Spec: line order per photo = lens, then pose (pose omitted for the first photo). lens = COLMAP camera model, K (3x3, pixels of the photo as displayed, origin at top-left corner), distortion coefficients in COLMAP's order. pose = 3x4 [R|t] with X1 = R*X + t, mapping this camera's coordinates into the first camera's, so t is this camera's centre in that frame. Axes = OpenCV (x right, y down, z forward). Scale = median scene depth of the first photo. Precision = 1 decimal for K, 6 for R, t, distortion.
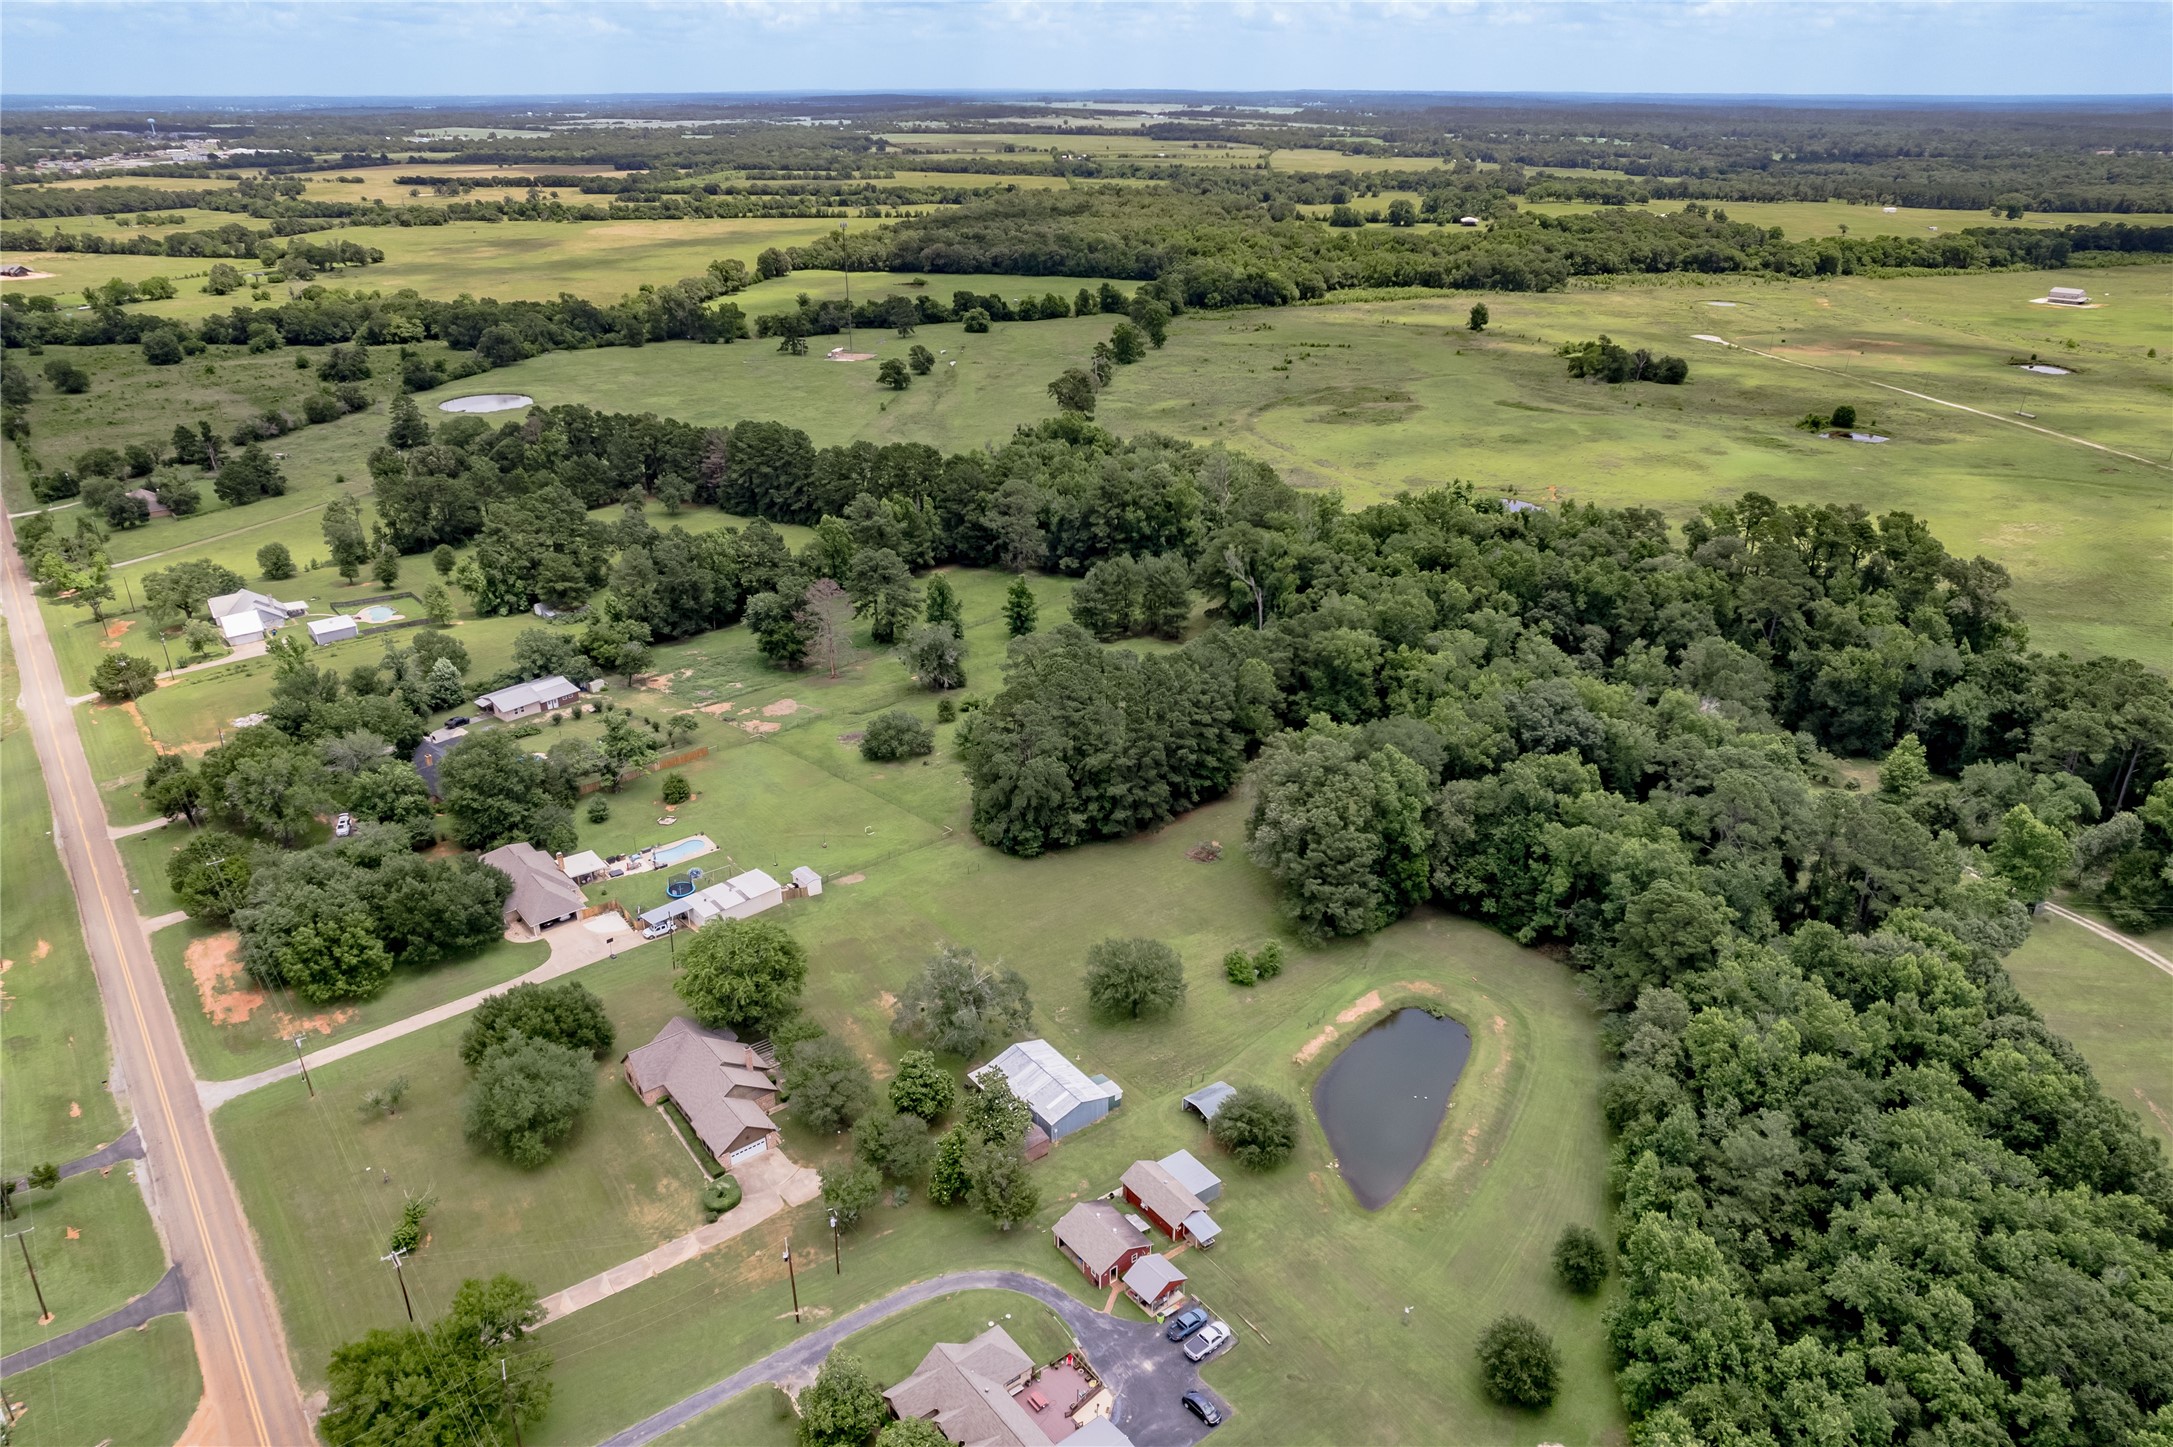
lens RADIAL K [[1436.1, 0, 1101.0], [0, 1436.1, 711.3], [0, 0, 1]] dist [-0.084803, 0.081427]
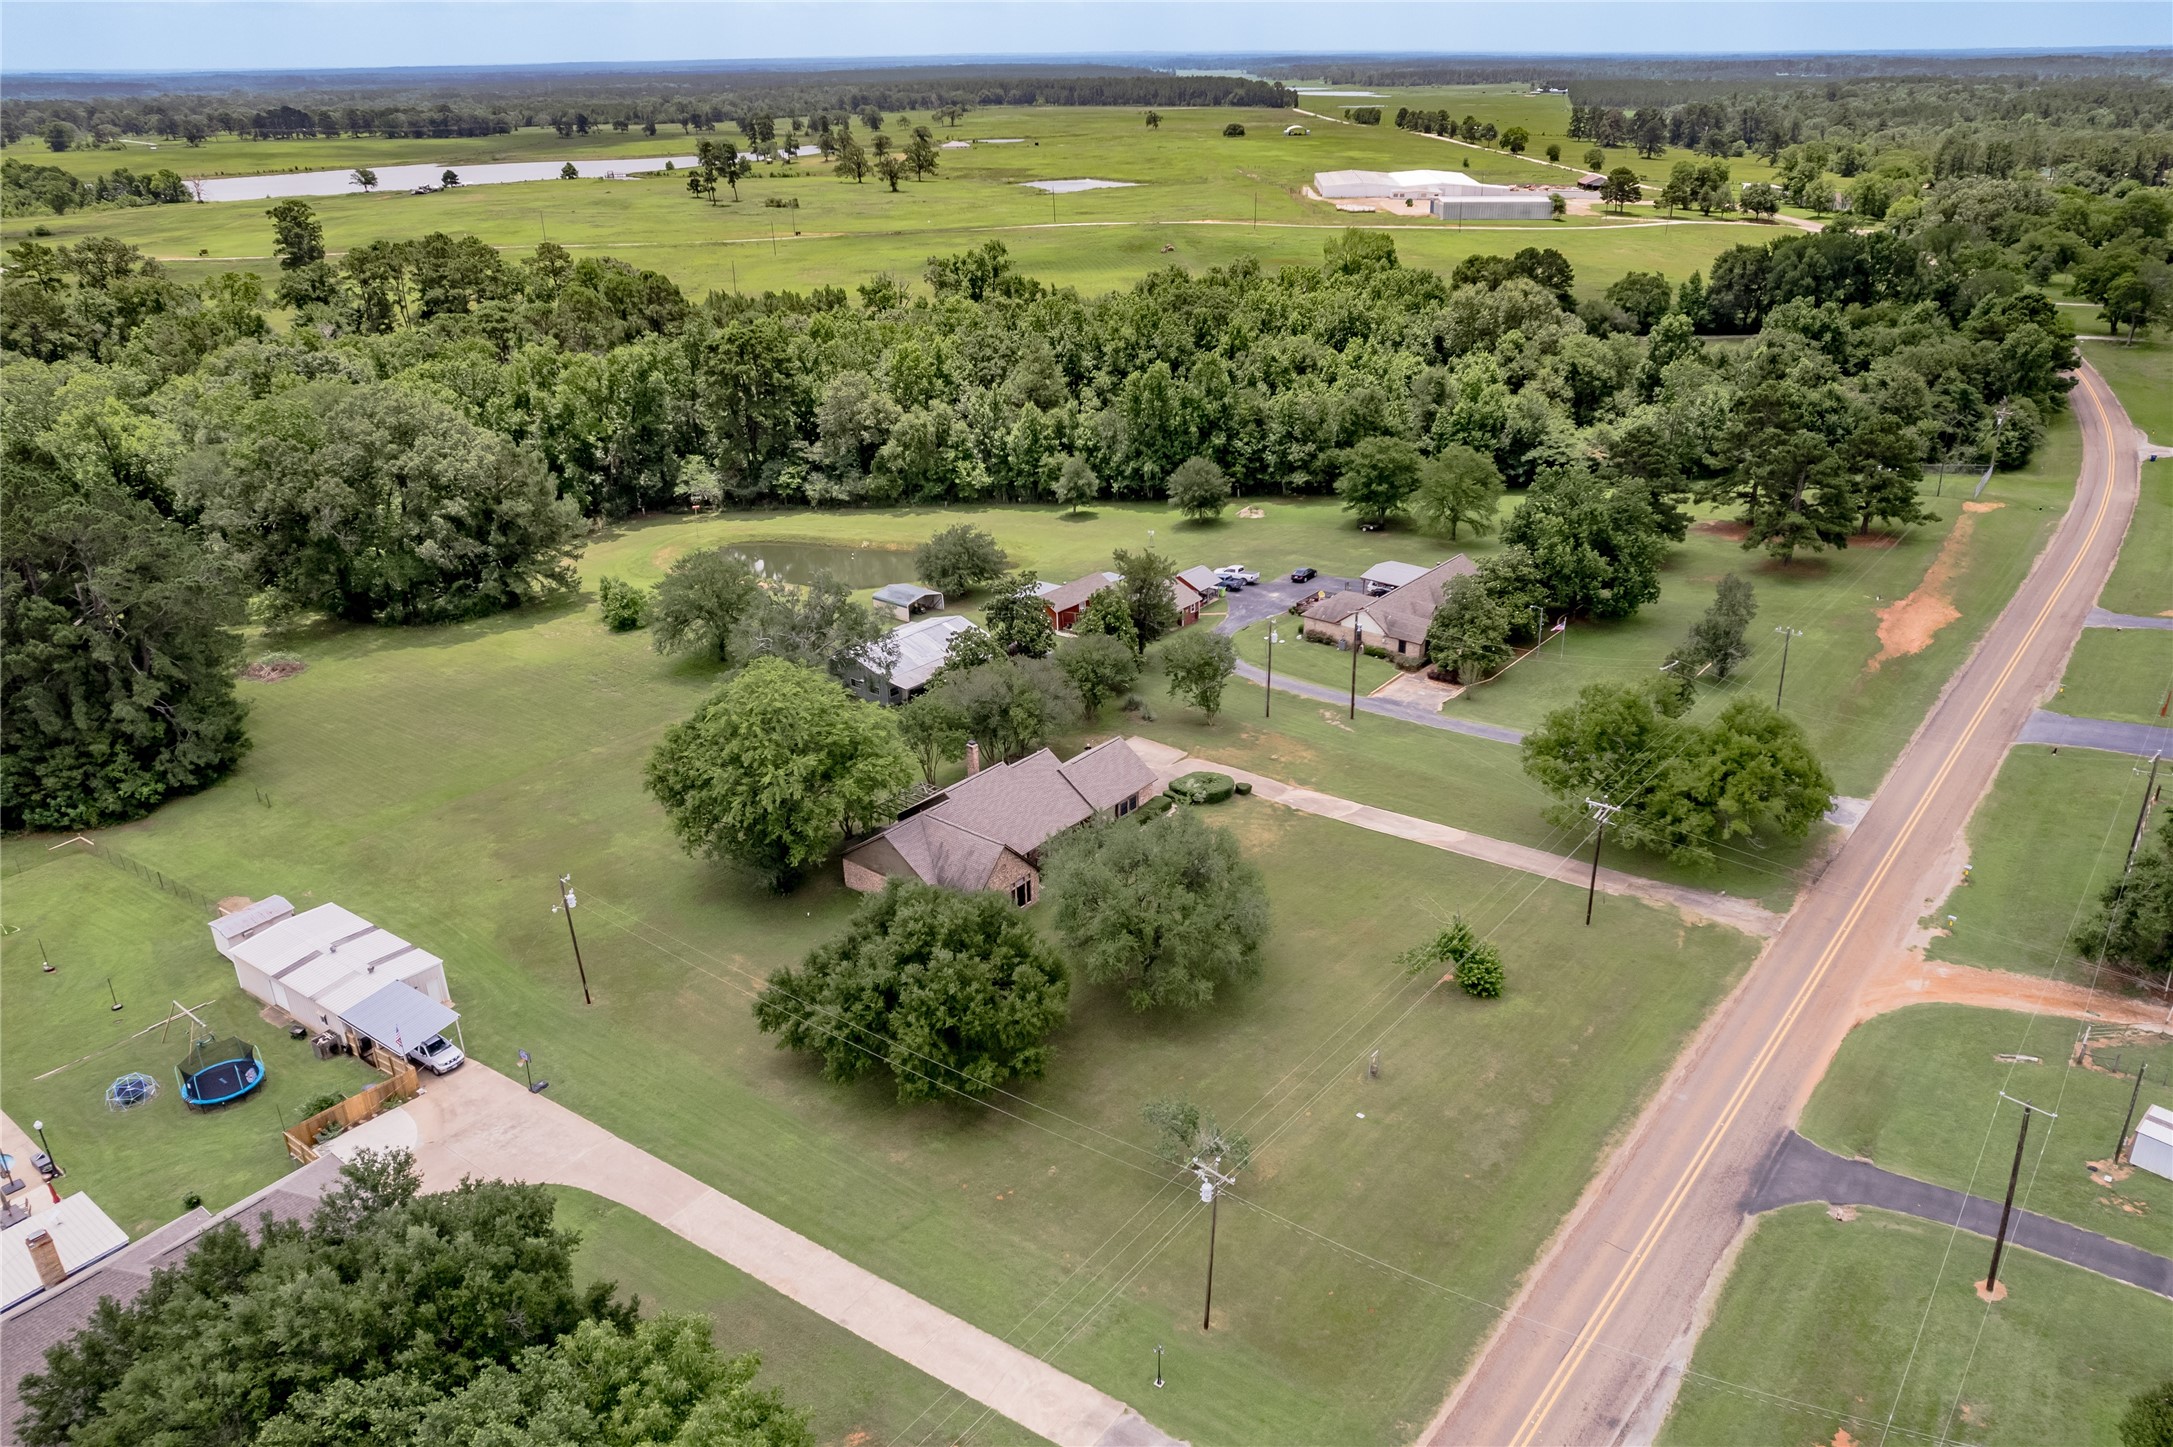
lens RADIAL K [[1512.8, 0, 1134.2], [0, 1512.8, 681.6], [0, 0, 1]] dist [-0.074058, 0.063761]
pose [[-0.227508, -0.379242, 0.896892, -0.511508], [0.407417, 0.799485, 0.441401, -0.027752], [-0.884450, 0.465831, -0.027379, 0.572408]]
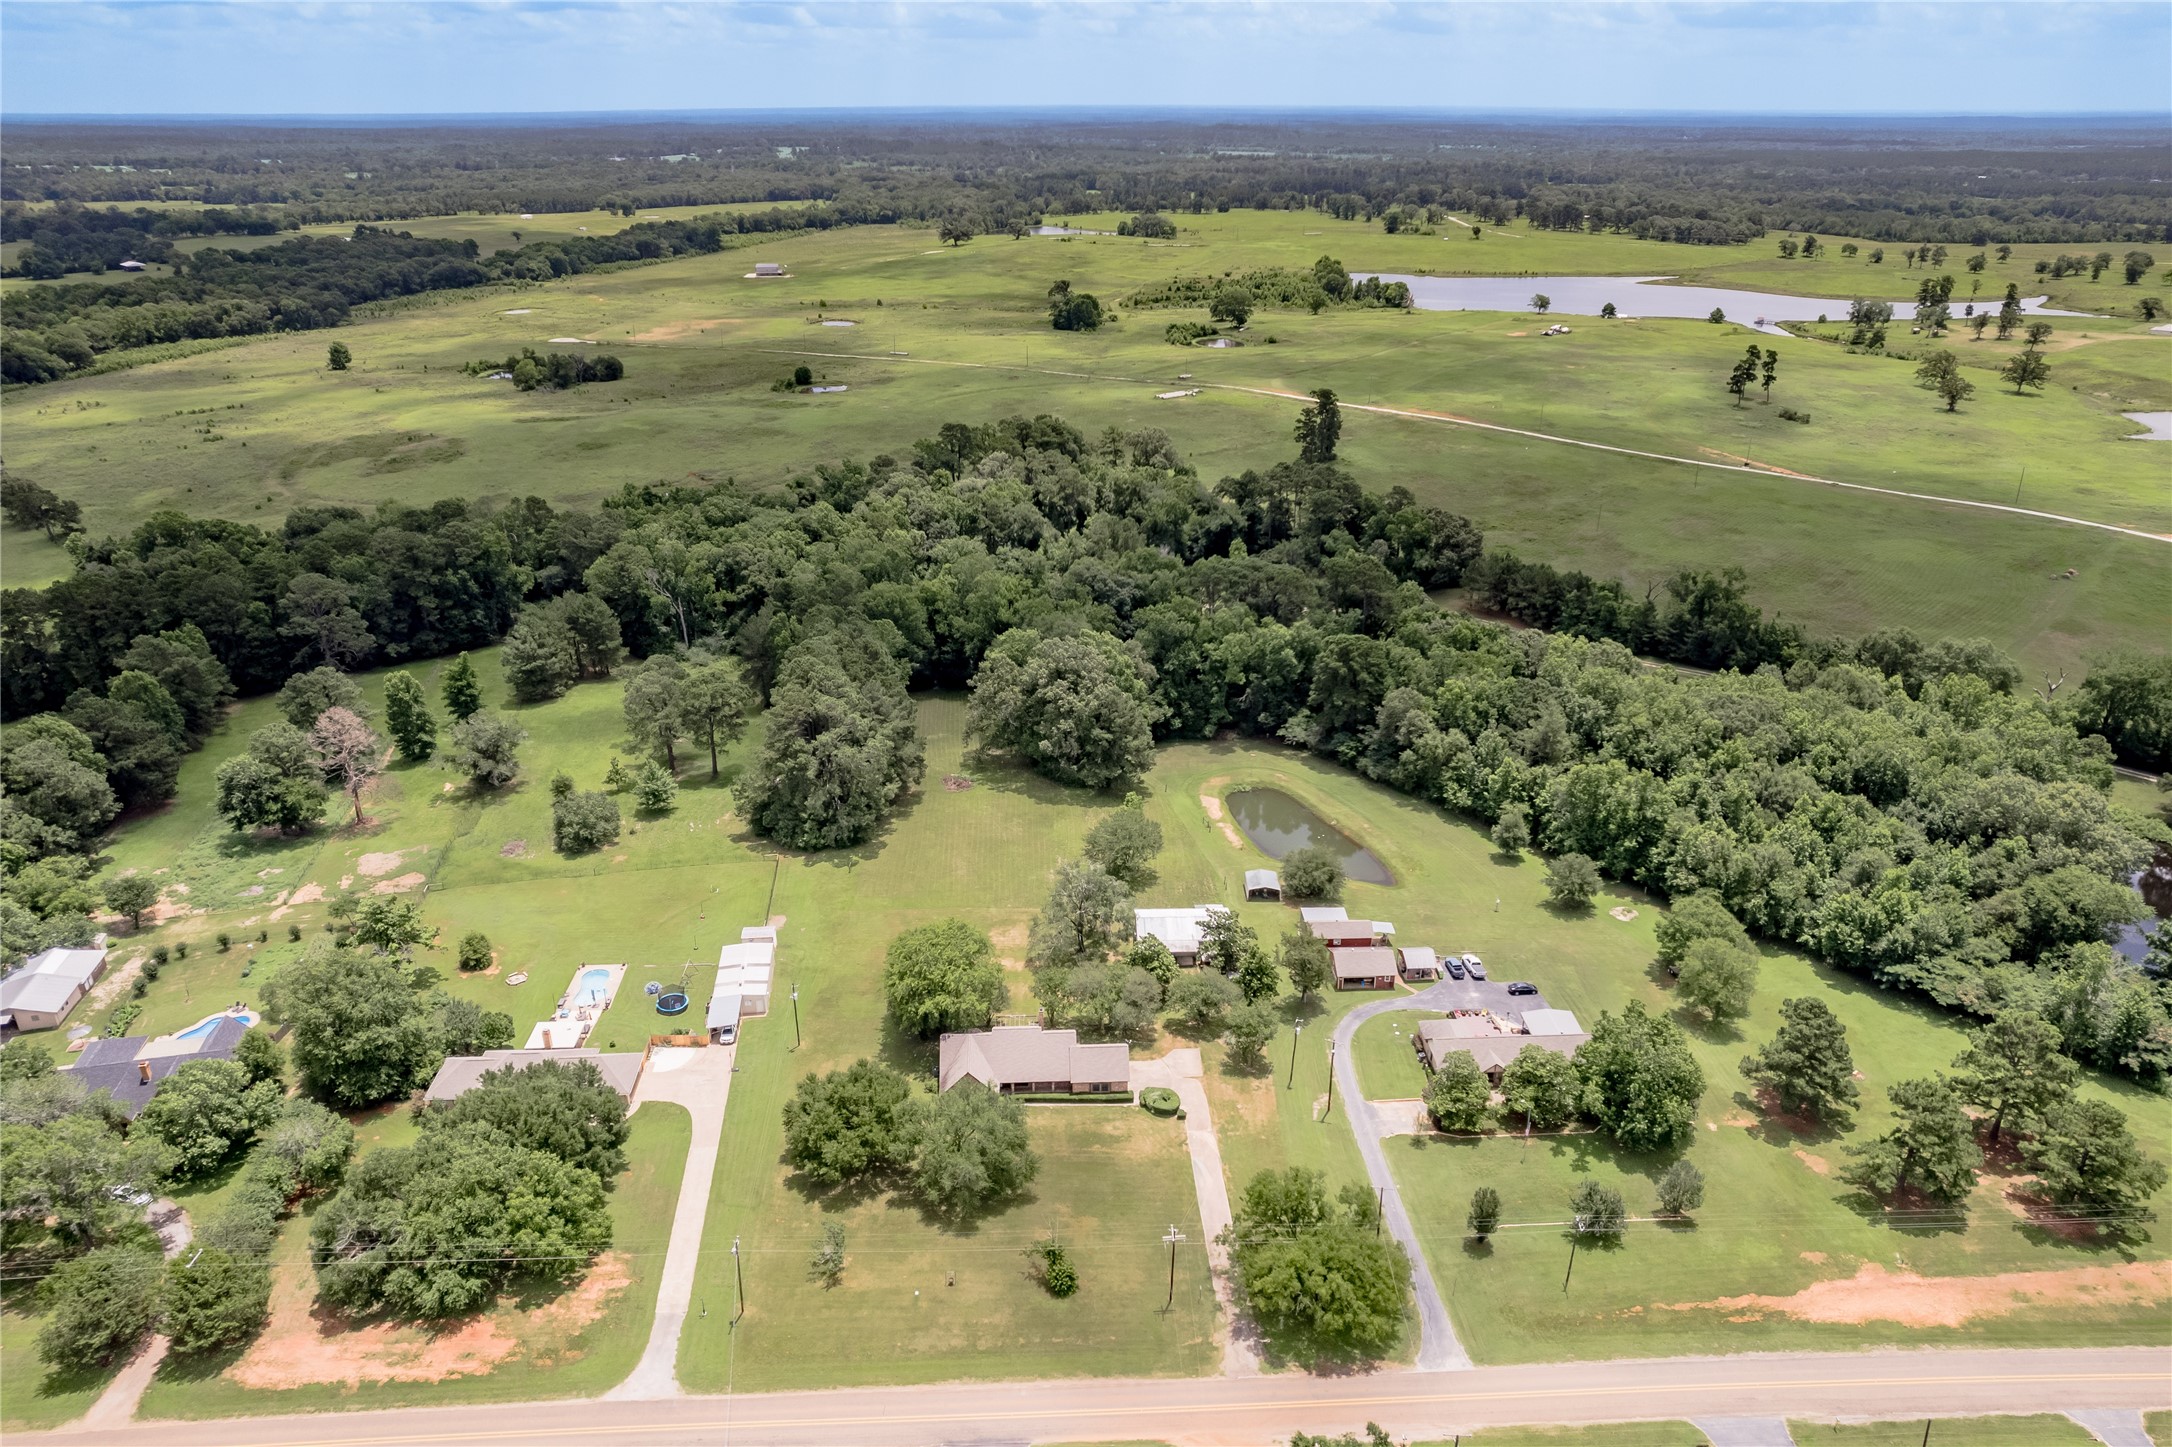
lens RADIAL K [[1439.6, 0, 1101.1], [0, 1439.6, 725.8], [0, 0, 1]] dist [-0.071896, 0.058999]
pose [[0.588868, -0.327996, 0.738683, -0.568516], [0.330858, 0.931692, 0.149942, -0.062438], [-0.737406, 0.156103, 0.657164, 0.145418]]
